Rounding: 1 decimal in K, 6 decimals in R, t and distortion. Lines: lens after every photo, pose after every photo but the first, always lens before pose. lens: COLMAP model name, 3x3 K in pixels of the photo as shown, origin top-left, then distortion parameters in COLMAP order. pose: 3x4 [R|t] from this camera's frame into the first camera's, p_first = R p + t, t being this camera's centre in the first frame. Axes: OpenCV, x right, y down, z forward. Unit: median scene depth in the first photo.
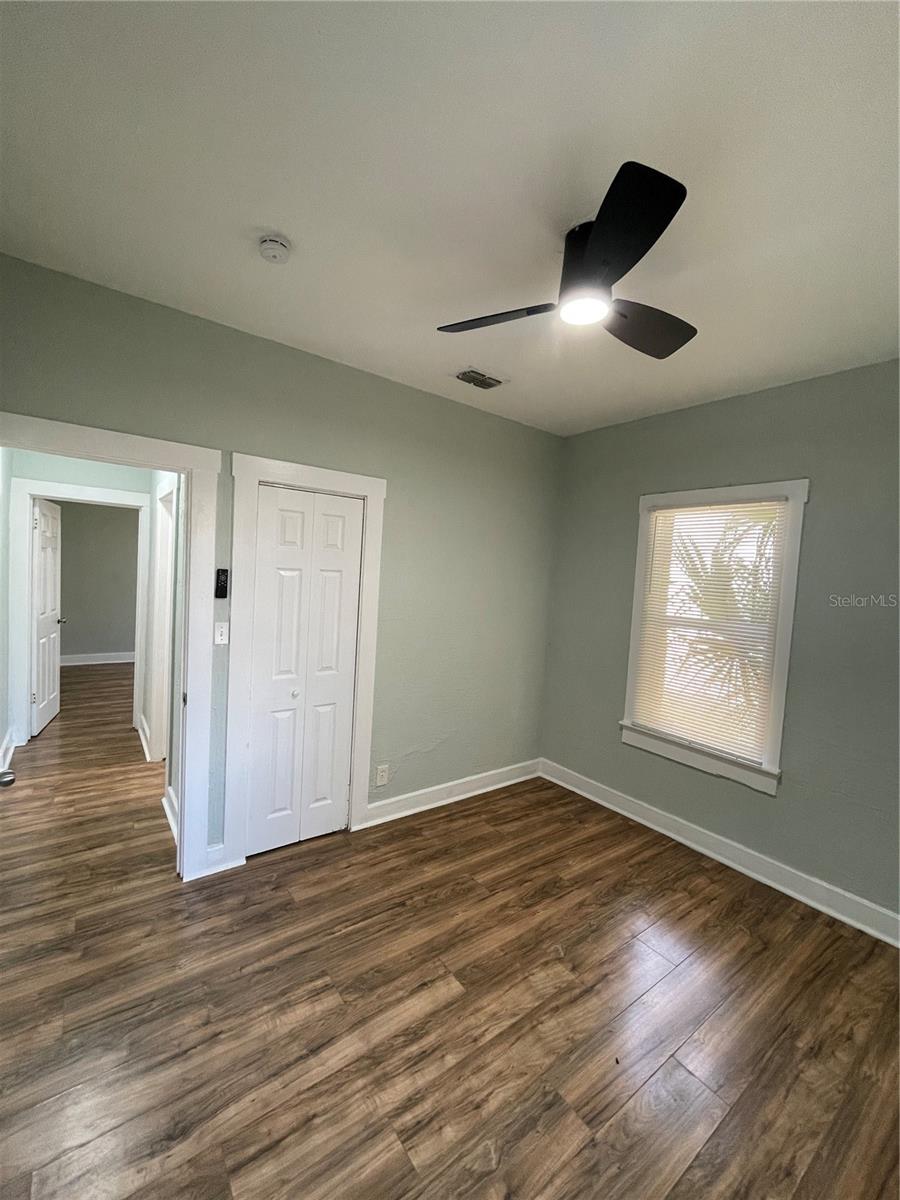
lens RADIAL K [[481.8, 0, 448.4], [0, 481.8, 601.3], [0, 0, 1]] dist [-0.000693, -0.000432]
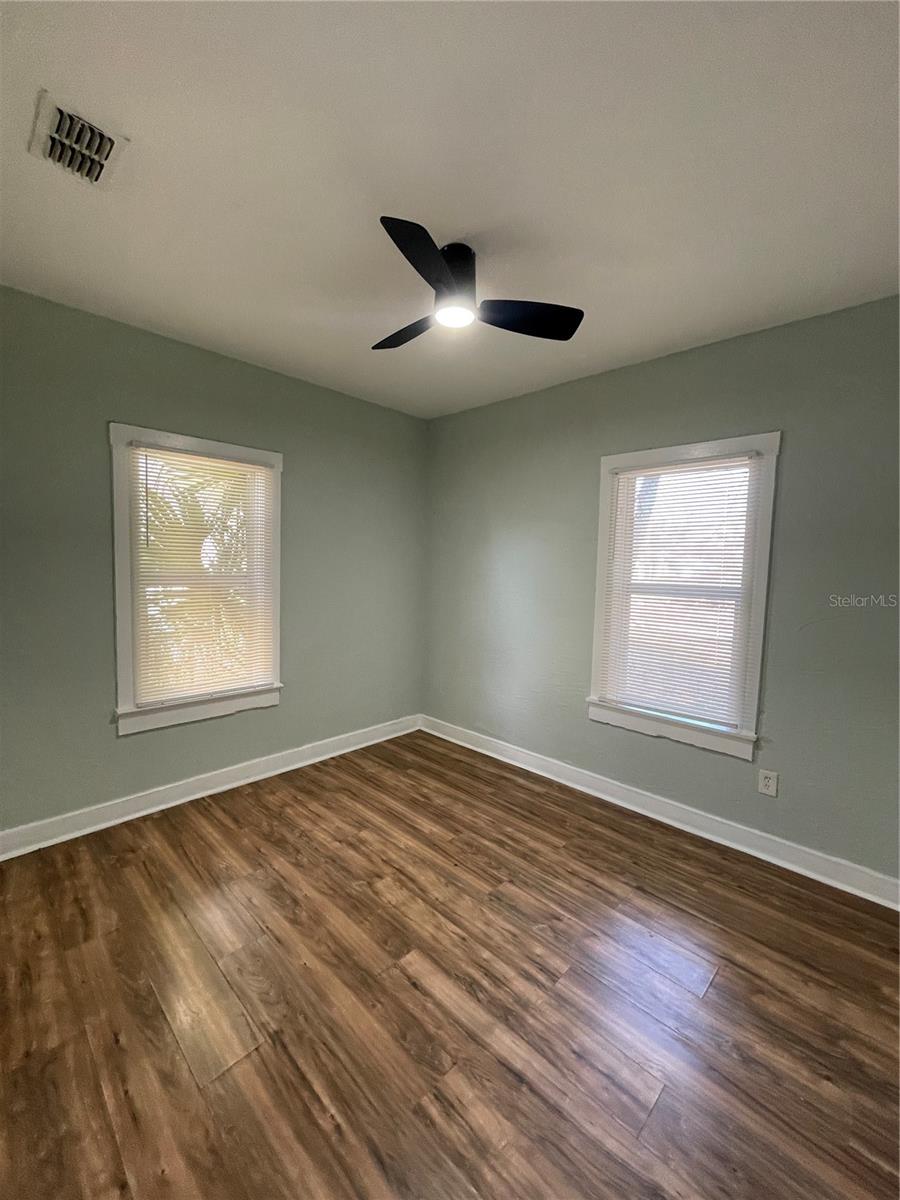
lens RADIAL K [[481.8, 0, 448.4], [0, 481.8, 601.3], [0, 0, 1]] dist [-0.000693, -0.000432]
pose [[-0.142800, -0.141241, 0.979622, -0.846784], [0.024526, 0.988957, 0.146162, -0.057493], [-0.989448, 0.044898, -0.137759, 1.021692]]
